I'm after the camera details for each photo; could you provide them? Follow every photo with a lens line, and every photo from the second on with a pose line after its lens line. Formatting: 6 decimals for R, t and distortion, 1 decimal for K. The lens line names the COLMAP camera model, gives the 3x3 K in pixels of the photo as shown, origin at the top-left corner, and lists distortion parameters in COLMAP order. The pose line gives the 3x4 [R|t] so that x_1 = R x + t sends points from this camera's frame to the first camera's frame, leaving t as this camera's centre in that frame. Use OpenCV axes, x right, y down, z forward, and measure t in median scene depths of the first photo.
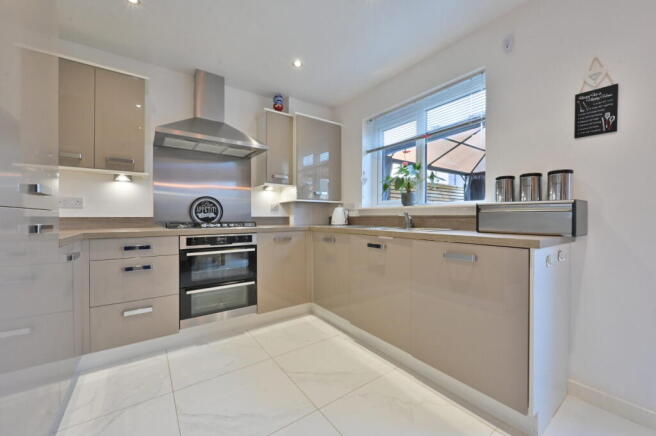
lens RADIAL K [[255.4, 0, 329.8], [0, 255.4, 216.2], [0, 0, 1]] dist [0.000721, -0.000074]
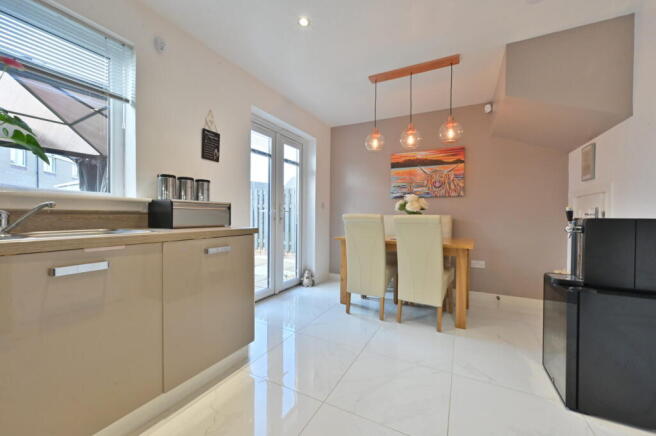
lens RADIAL K [[255.4, 0, 328.0], [0, 255.4, 218.4], [0, 0, 1]] dist [0.000721, -0.000074]
pose [[-0.444515, -0.016650, 0.895616, -0.616746], [-0.004525, 0.999856, 0.016342, 0.005877], [-0.895760, 0.003211, -0.444527, 0.964678]]
